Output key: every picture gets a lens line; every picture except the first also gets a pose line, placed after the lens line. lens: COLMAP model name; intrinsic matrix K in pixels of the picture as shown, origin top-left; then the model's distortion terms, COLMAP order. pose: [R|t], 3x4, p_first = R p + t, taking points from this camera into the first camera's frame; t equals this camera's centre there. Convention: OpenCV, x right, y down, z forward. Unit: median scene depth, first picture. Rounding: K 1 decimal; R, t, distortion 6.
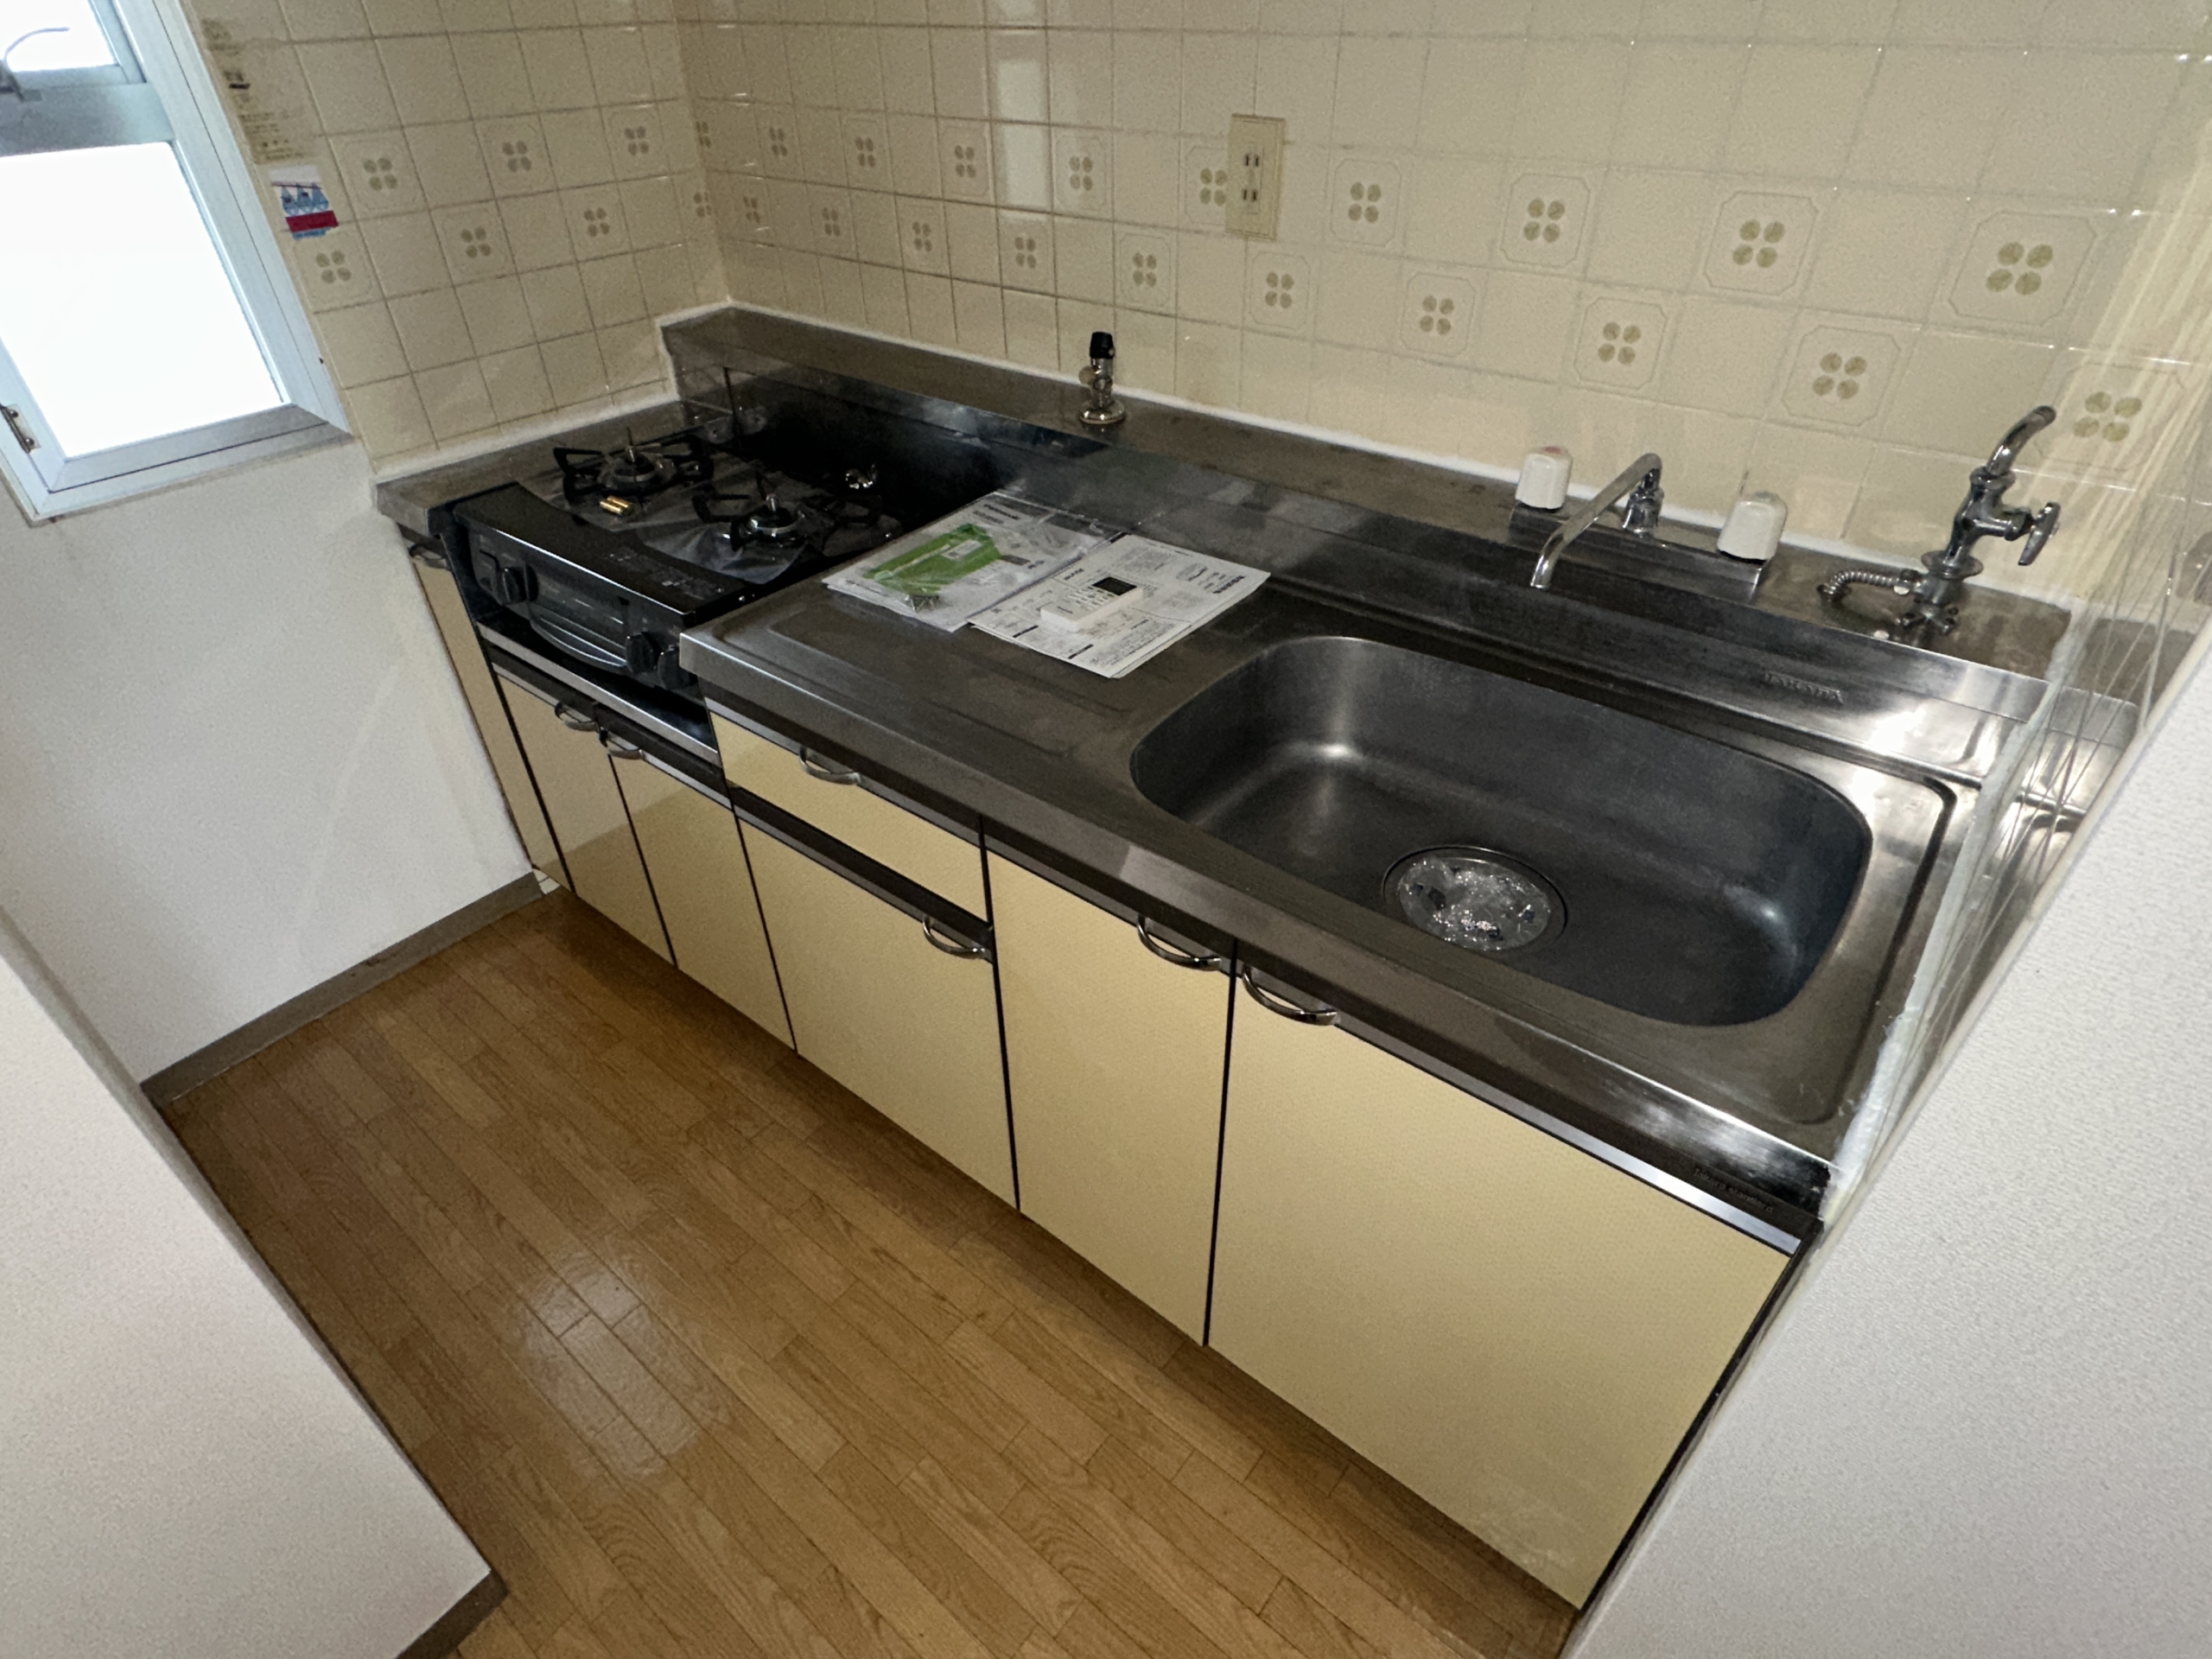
lens RADIAL K [[1150.0, 0, 1095.0], [0, 1150.0, 827.7], [0, 0, 1]] dist [-0.004627, -0.002782]
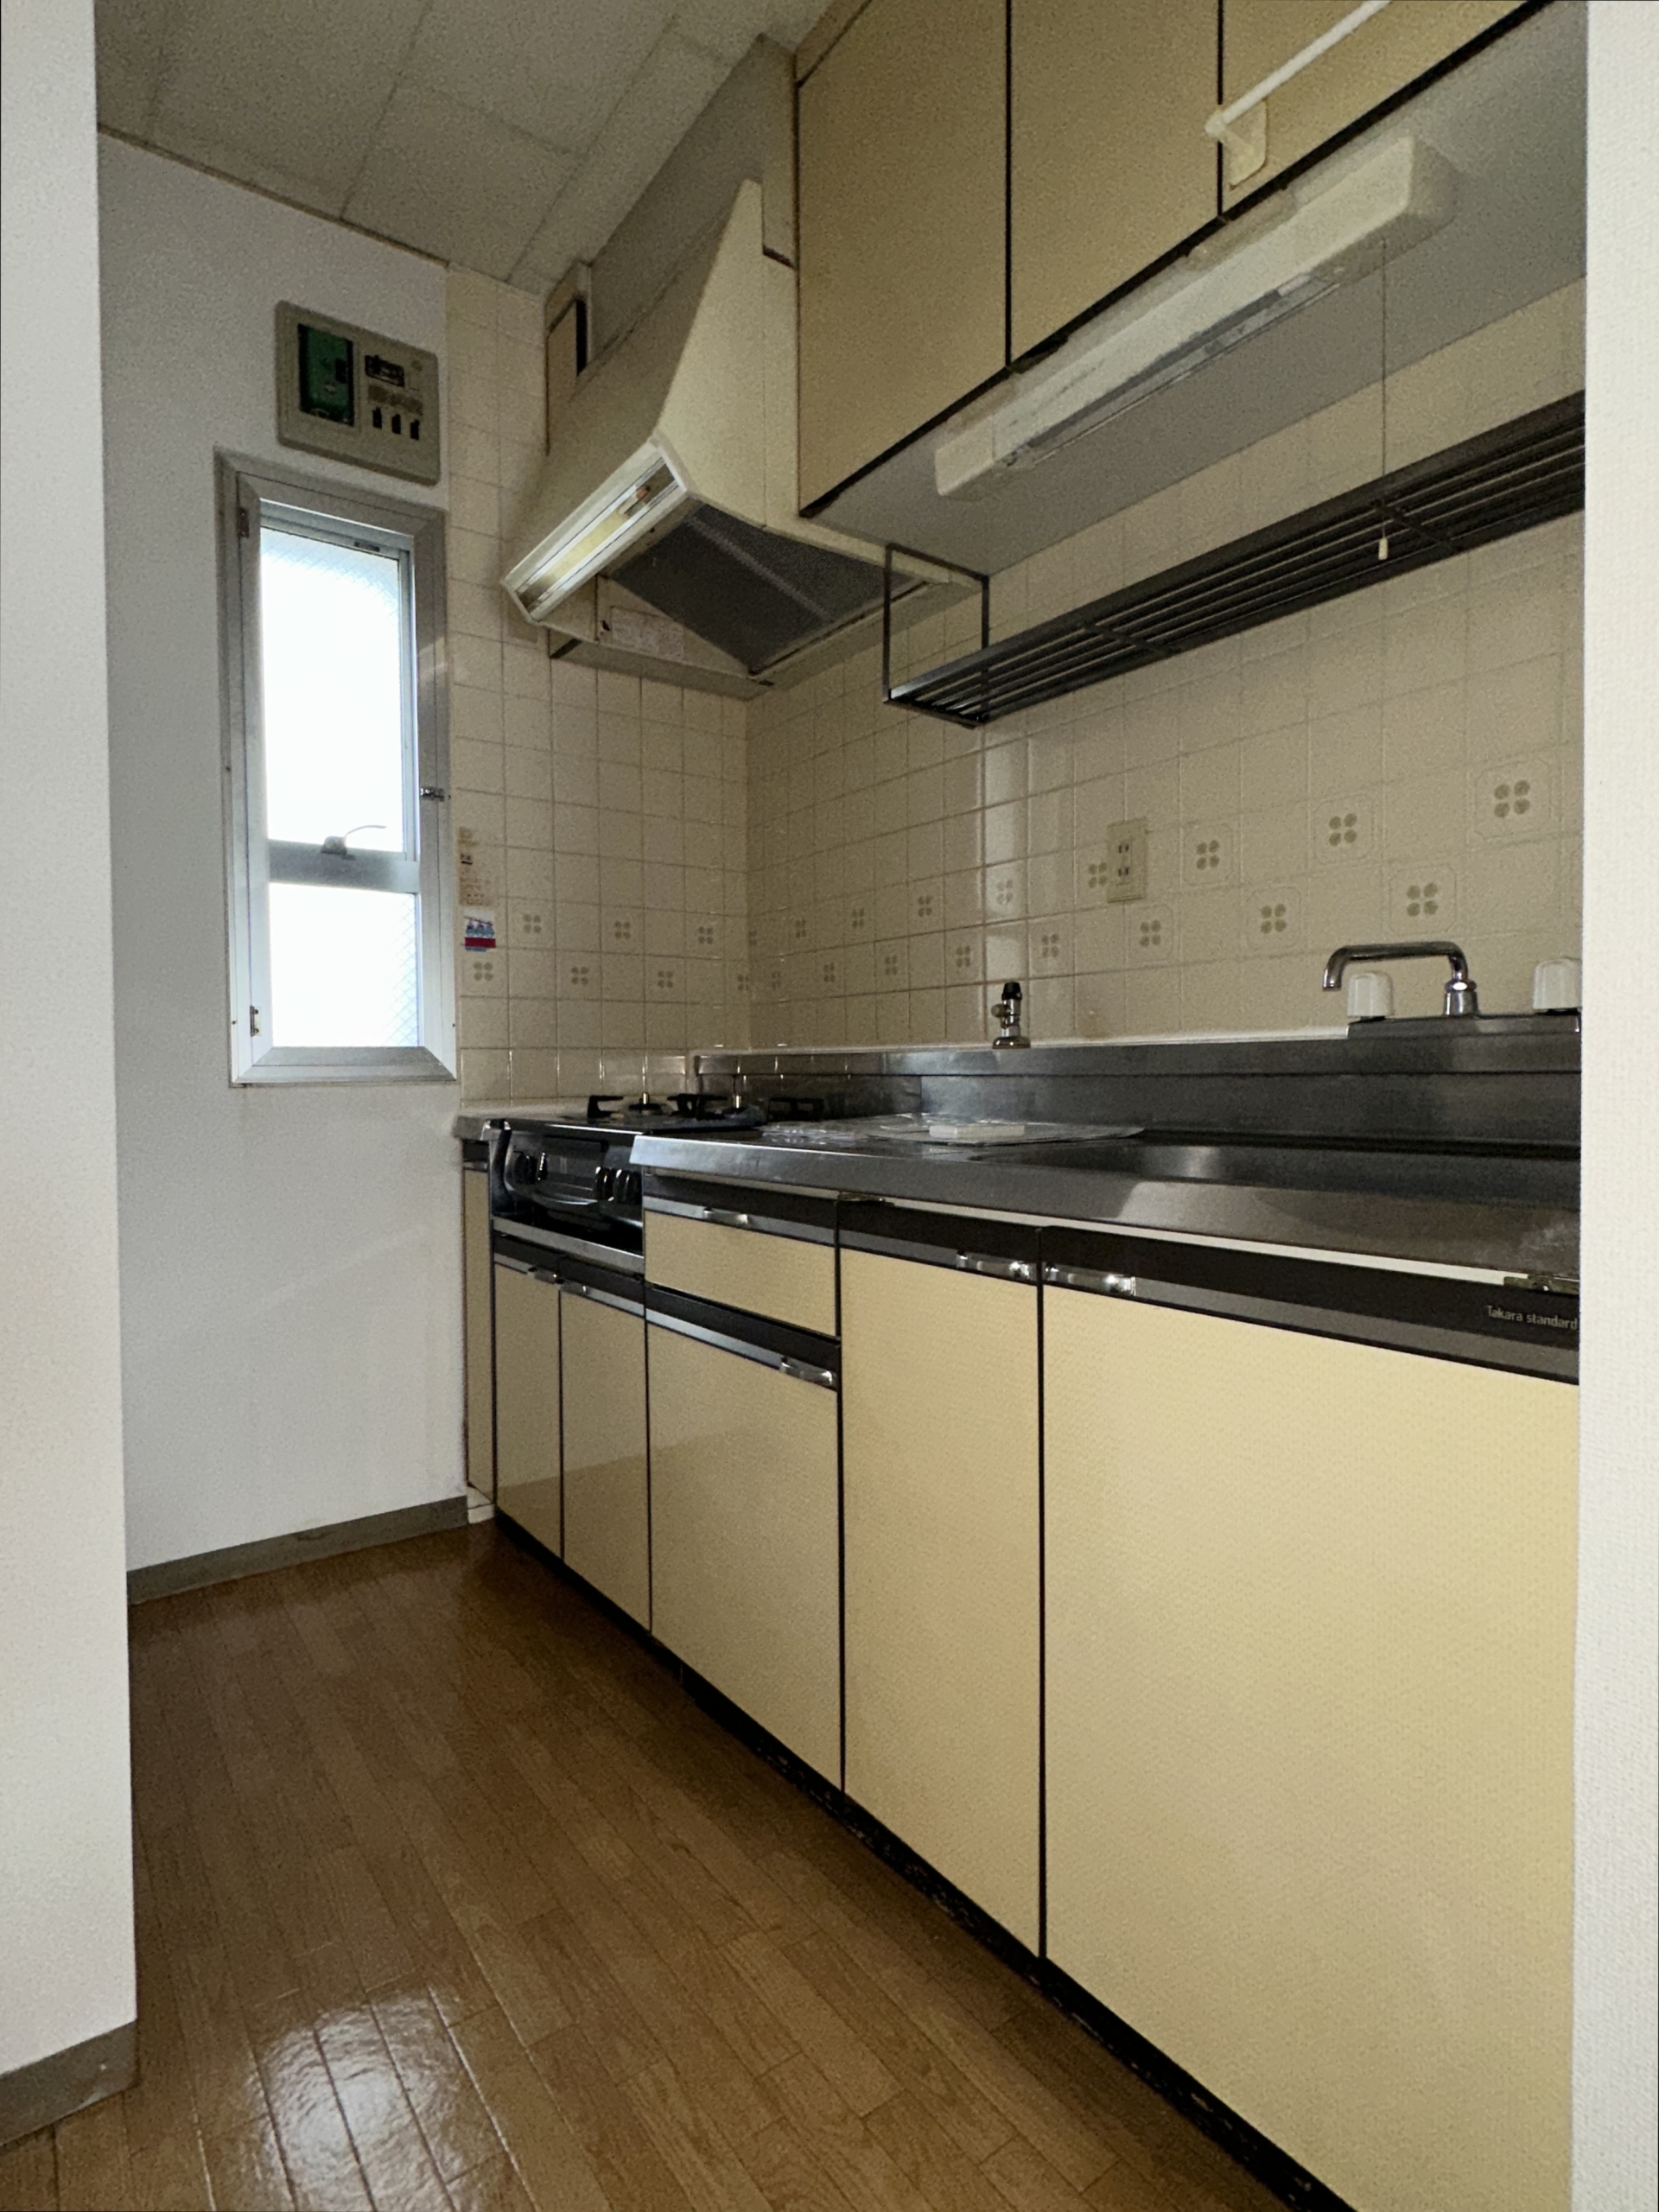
lens RADIAL K [[1150.0, 0, 826.4], [0, 1150.0, 1099.2], [0, 0, 1]] dist [-0.004627, -0.002782]
pose [[0.966083, 0.013090, -0.257899, 0.135097], [-0.161212, 0.810759, -0.562744, 0.409852], [0.201728, 0.585234, 0.785371, 0.048531]]
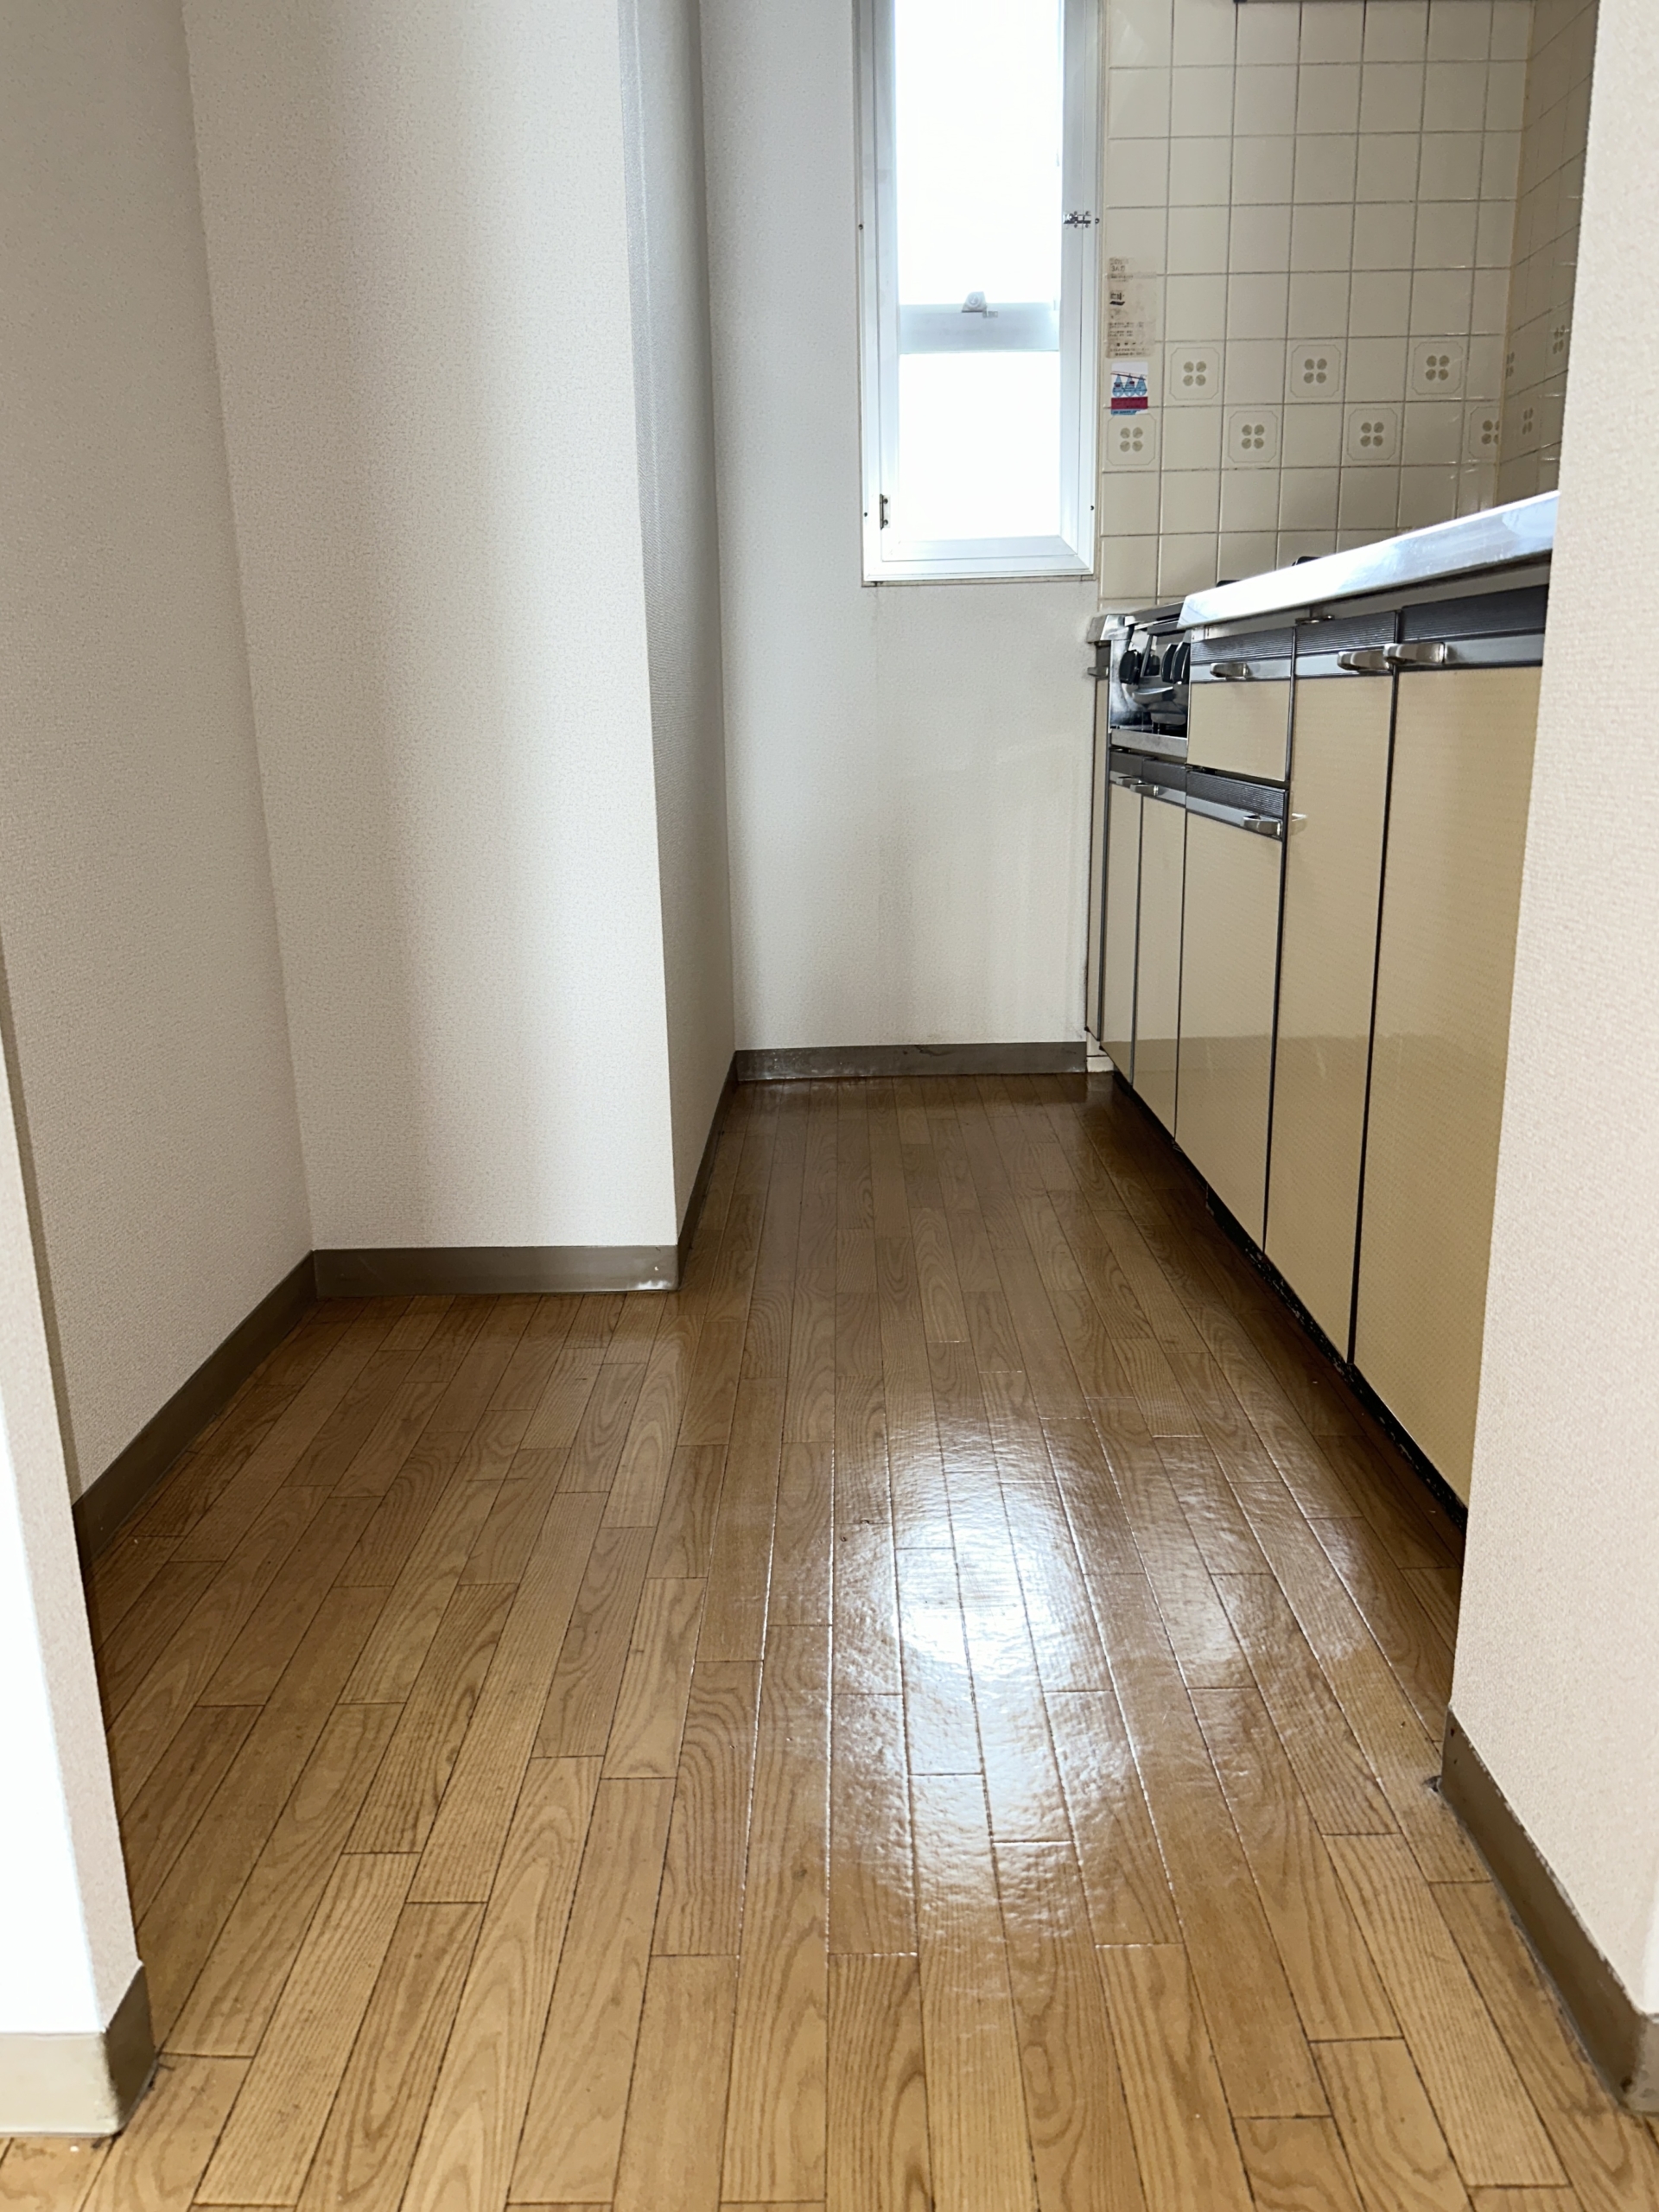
lens RADIAL K [[1622.6, 0, 835.4], [0, 1622.6, 1137.1], [0, 0, 1]] dist [-0.004548, -0.004876]
pose [[0.627868, 0.206030, -0.750555, 0.624695], [-0.461871, 0.874809, -0.146234, 0.595191], [0.626464, 0.438475, 0.644424, 0.015532]]
